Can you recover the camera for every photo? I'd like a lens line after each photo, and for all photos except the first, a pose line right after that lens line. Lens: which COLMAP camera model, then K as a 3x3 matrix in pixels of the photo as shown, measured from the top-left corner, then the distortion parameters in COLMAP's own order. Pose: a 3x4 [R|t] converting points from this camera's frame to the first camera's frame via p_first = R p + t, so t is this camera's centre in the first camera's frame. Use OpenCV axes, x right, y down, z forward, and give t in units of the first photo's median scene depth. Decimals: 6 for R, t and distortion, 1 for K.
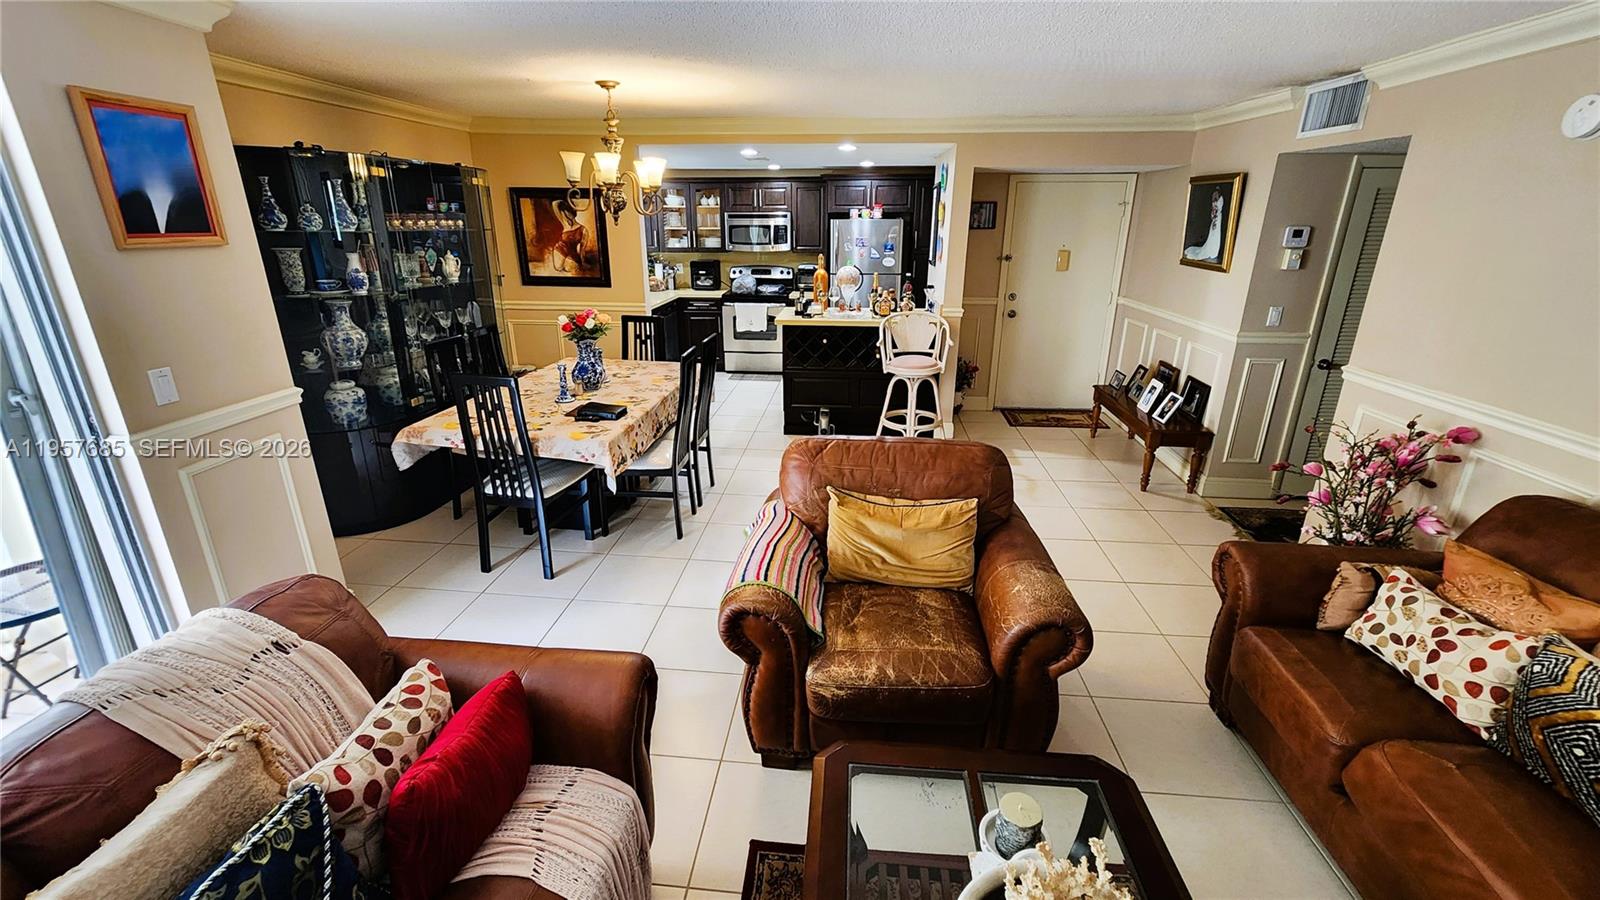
lens RADIAL K [[655.0, 0, 798.2], [0, 655.0, 446.5], [0, 0, 1]] dist [-0.001961, -0.000677]
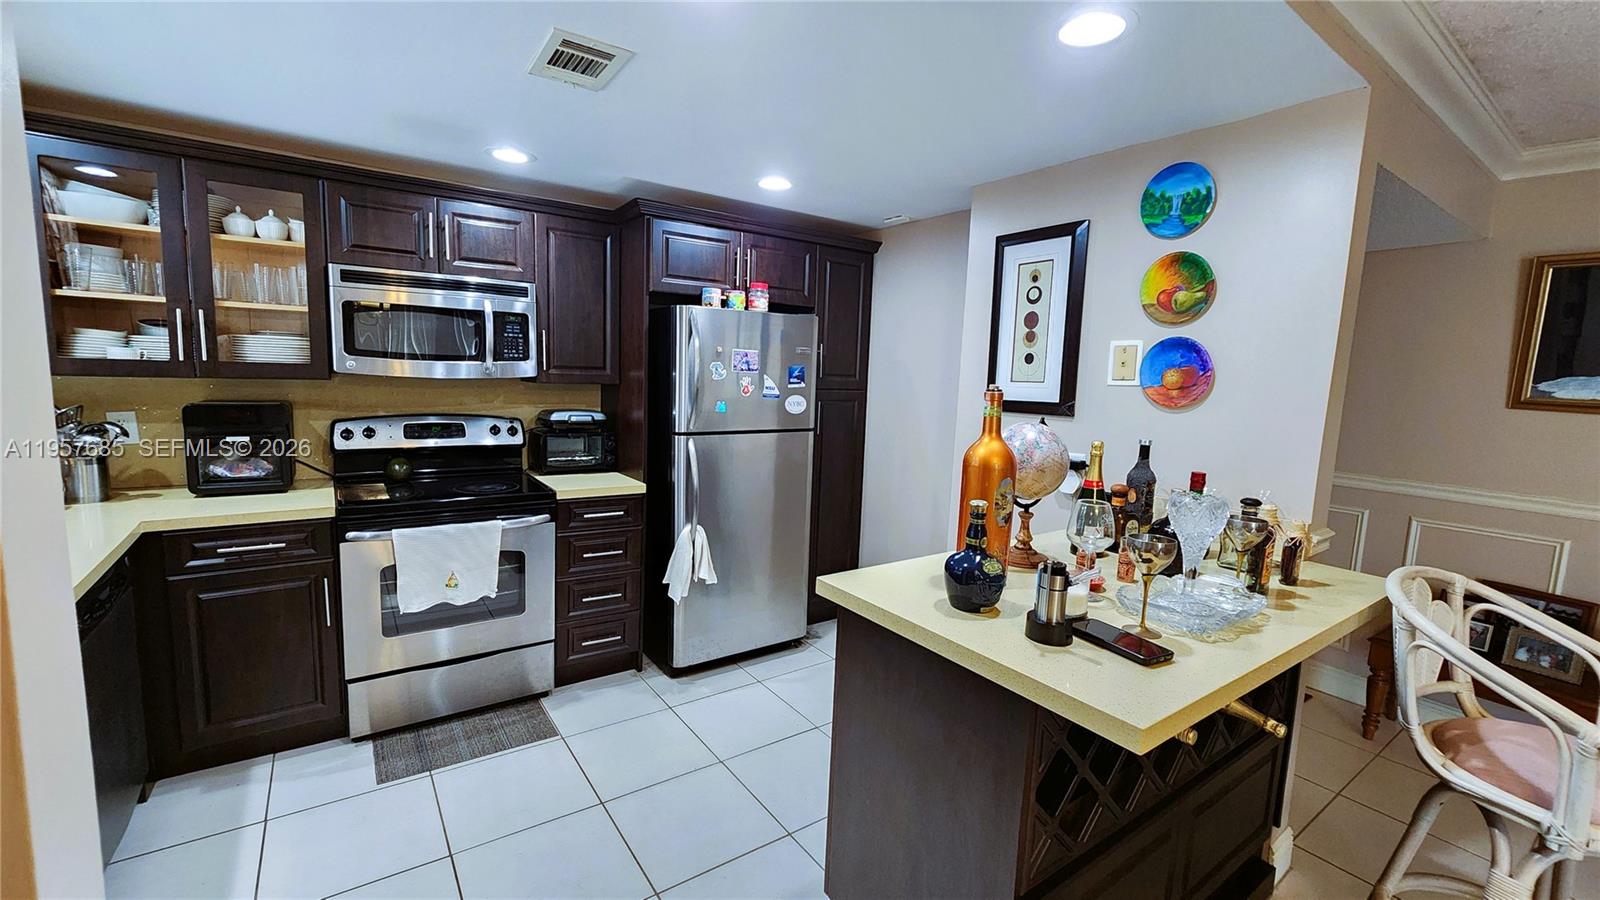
lens RADIAL K [[655.0, 0, 793.9], [0, 655.0, 449.1], [0, 0, 1]] dist [-0.001961, -0.000677]
pose [[0.753932, -0.051449, 0.654935, -0.240219], [0.179732, 0.975047, -0.130305, -0.276049], [-0.631888, 0.215954, 0.744366, 0.959721]]
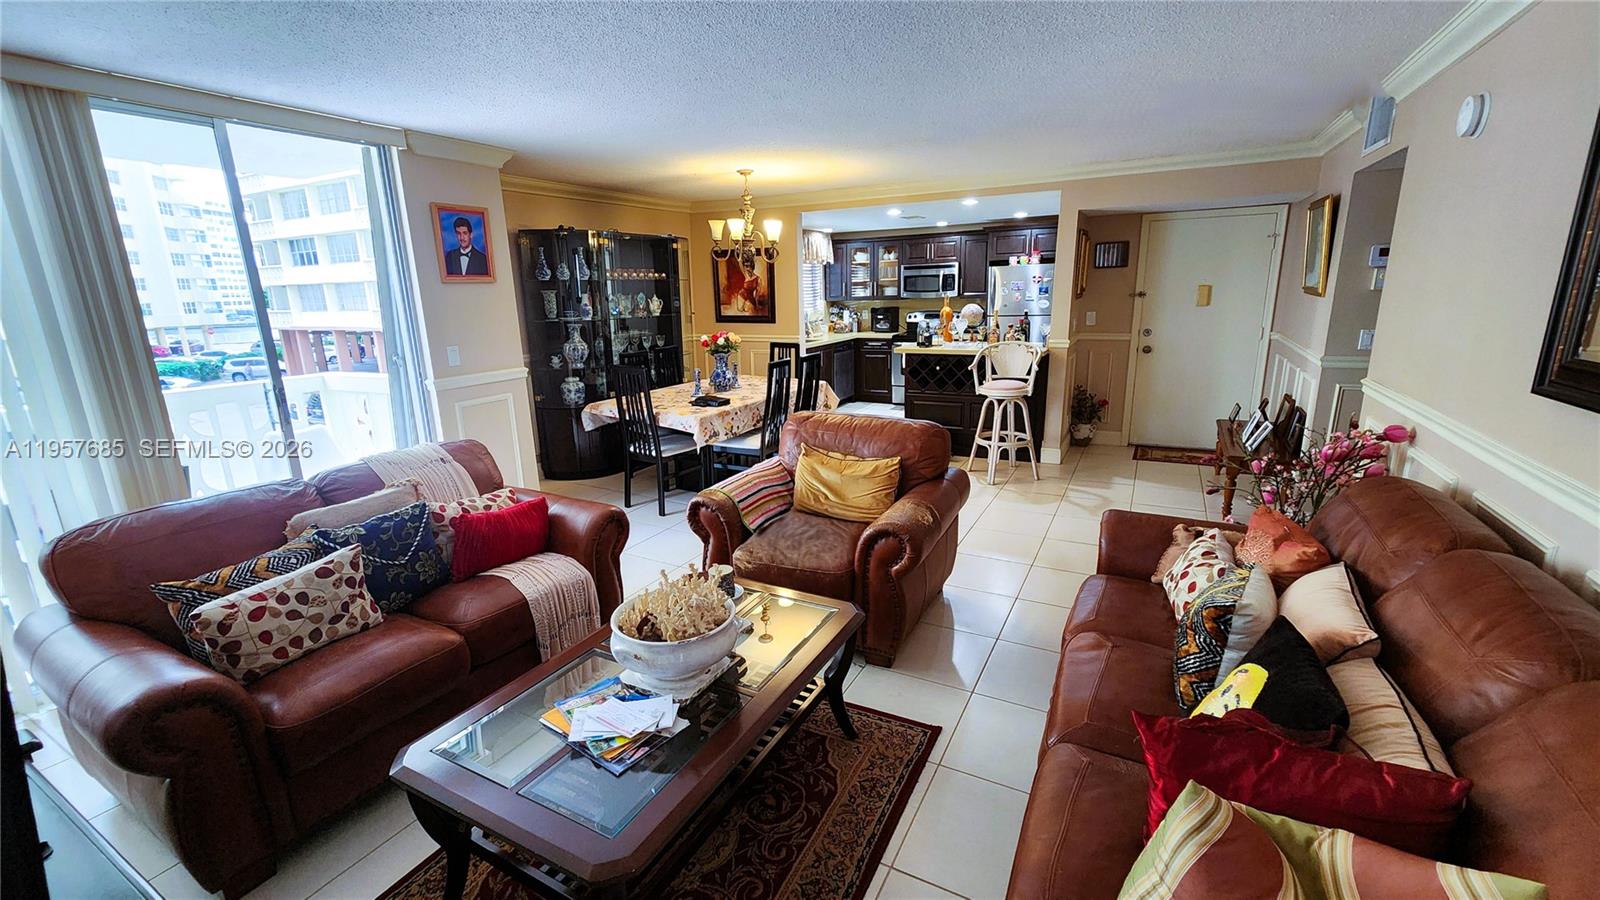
lens RADIAL K [[655.0, 0, 796.7], [0, 655.0, 442.9], [0, 0, 1]] dist [-0.001961, -0.000677]
pose [[0.916891, 0.065626, -0.393706, 0.293627], [-0.102901, 0.991912, -0.074303, 0.083670], [0.385646, 0.108641, 0.916228, -0.129855]]
